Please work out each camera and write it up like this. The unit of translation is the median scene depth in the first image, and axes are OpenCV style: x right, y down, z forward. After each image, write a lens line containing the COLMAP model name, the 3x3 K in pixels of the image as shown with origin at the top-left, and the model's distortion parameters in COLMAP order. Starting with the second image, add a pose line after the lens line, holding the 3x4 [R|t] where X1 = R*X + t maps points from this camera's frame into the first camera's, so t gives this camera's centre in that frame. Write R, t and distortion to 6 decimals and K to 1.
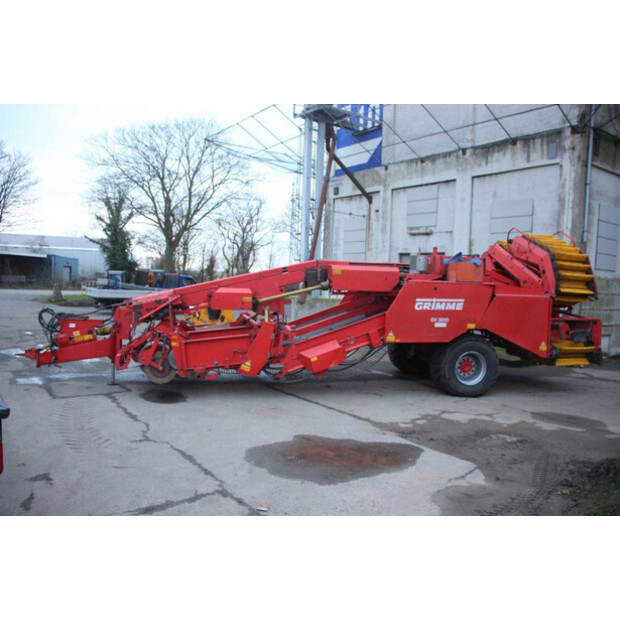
lens RADIAL K [[516.1, 0, 310.0], [0, 516.1, 310.0], [0, 0, 1]] dist [-0.169872, 0.165576]
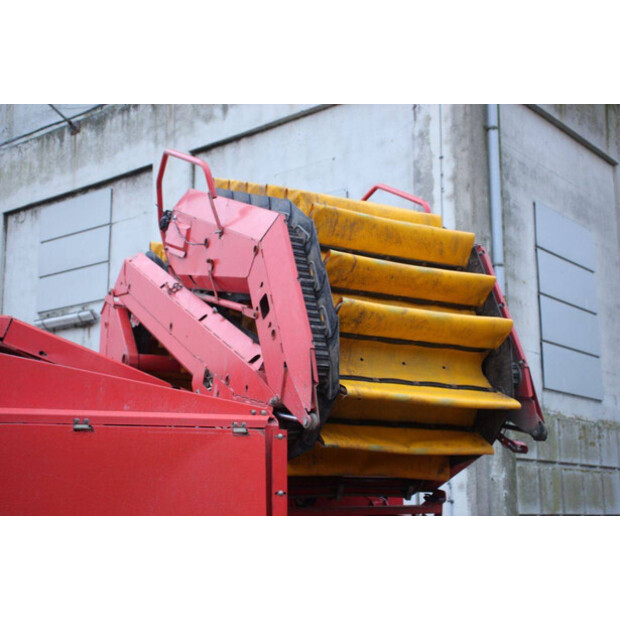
lens RADIAL K [[935.0, 0, 310.0], [0, 935.0, 310.0], [0, 0, 1]] dist [0.000127, 0.890849]
pose [[0.965974, 0.005539, 0.258581, 0.267731], [0.060092, 0.967606, -0.245210, 0.010854], [-0.251563, 0.252405, 0.934349, 0.450231]]
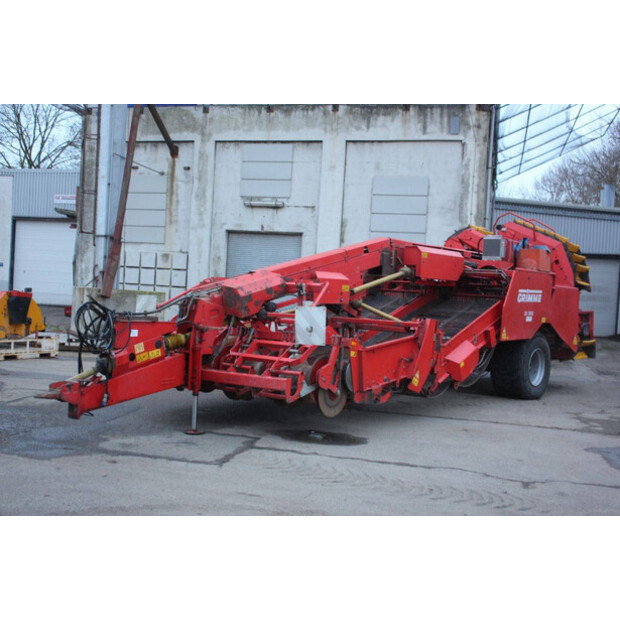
lens RADIAL K [[711.1, 0, 310.0], [0, 711.1, 310.0], [0, 0, 1]] dist [-0.016518, -0.016057]
pose [[0.771958, -0.010008, 0.635595, -0.516095], [0.011345, 0.999934, 0.001966, 0.004112], [-0.635572, 0.005693, 0.772020, 0.183651]]
